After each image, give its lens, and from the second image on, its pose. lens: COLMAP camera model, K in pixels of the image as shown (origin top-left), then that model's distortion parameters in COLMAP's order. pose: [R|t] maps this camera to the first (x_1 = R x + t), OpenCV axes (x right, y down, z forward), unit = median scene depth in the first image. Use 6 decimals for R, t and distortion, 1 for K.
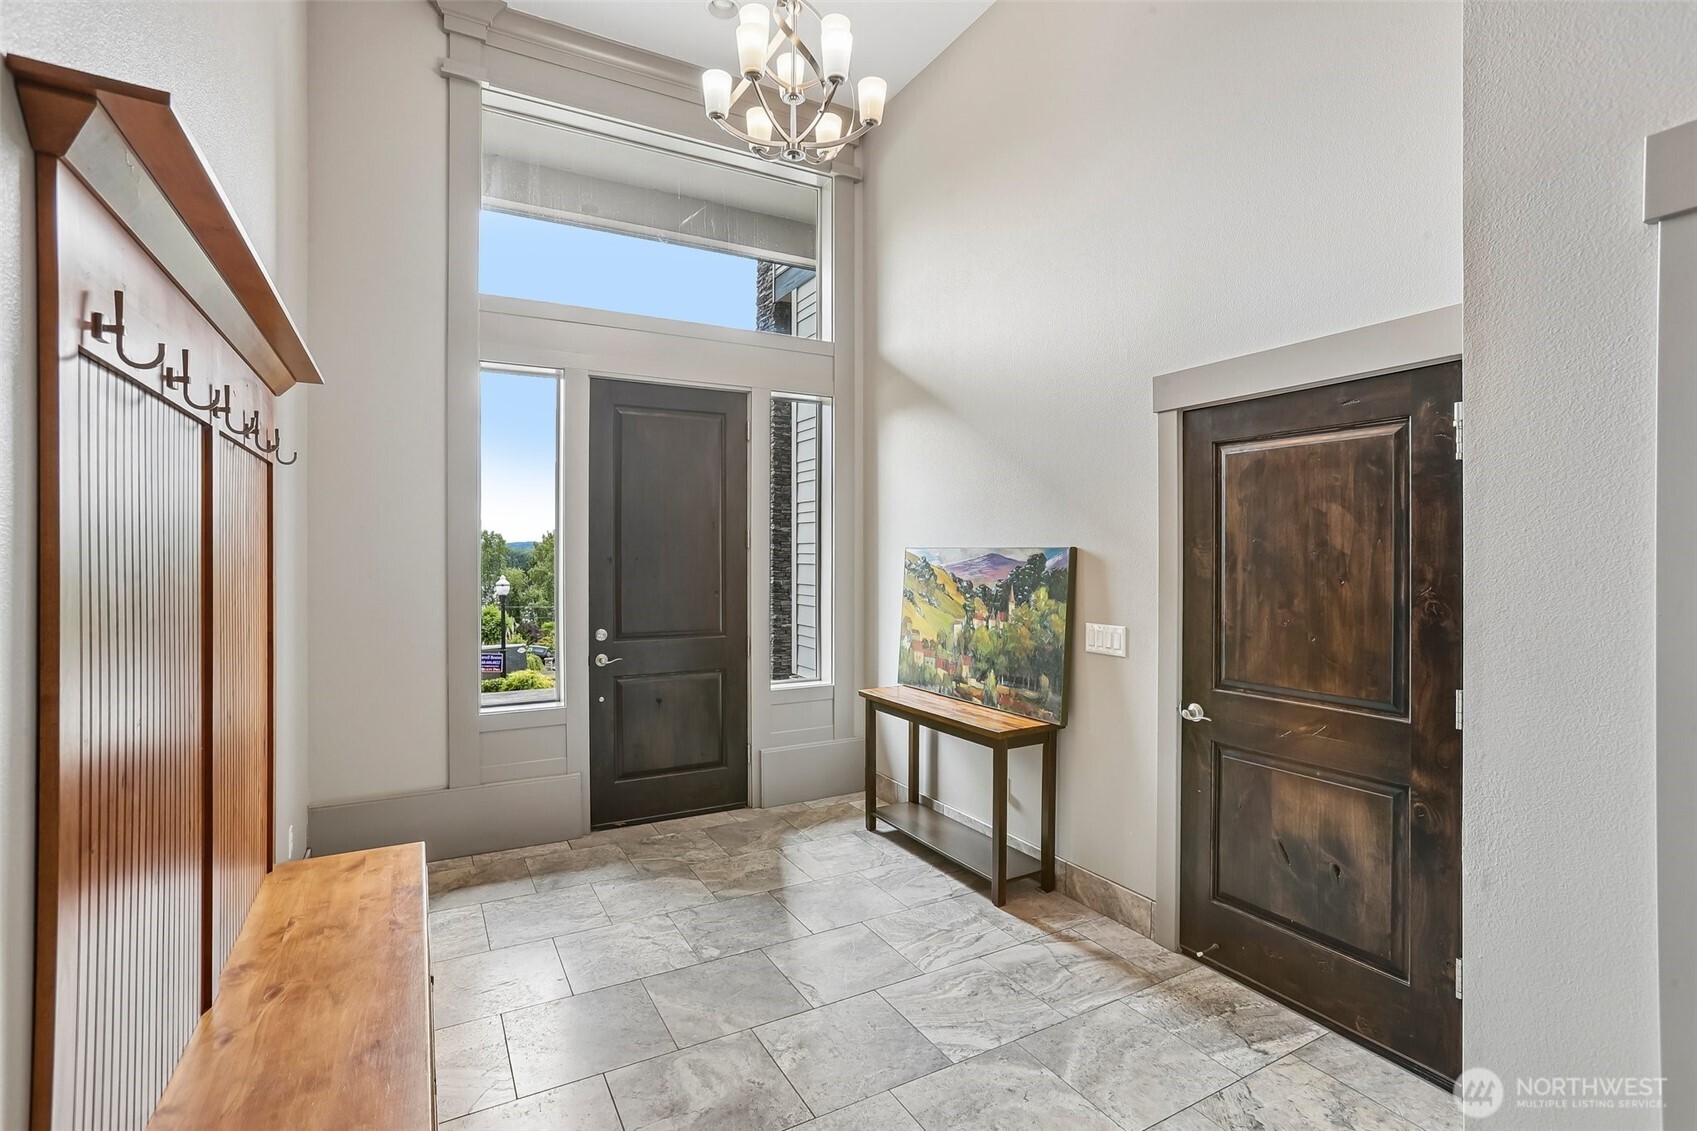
lens RADIAL K [[790.1, 0, 847.5], [0, 790.1, 549.7], [0, 0, 1]] dist [-0.045866, 0.027861]
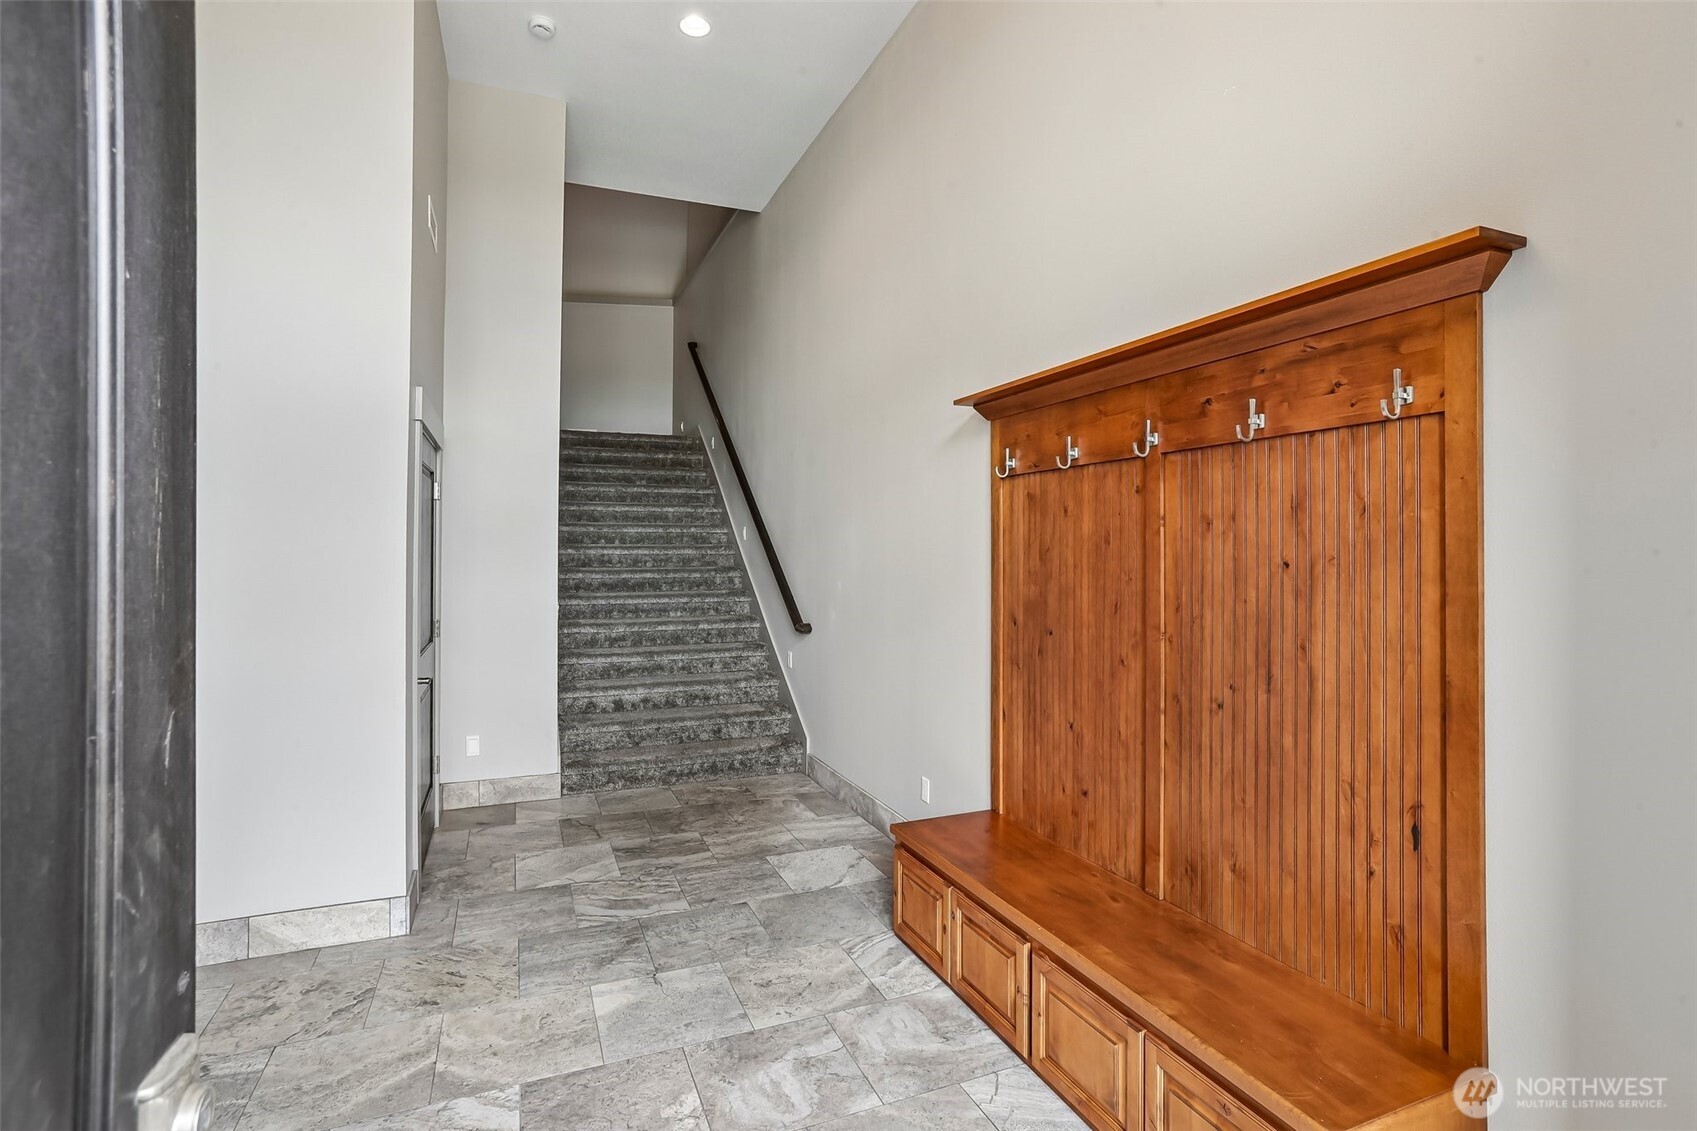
lens RADIAL K [[790.1, 0, 847.5], [0, 790.1, 549.7], [0, 0, 1]] dist [-0.045866, 0.027861]
pose [[-0.994419, -0.004890, 0.105386, -0.372496], [-0.005335, 0.999978, -0.003946, 0.006212], [-0.105365, -0.004487, -0.994424, 1.975265]]
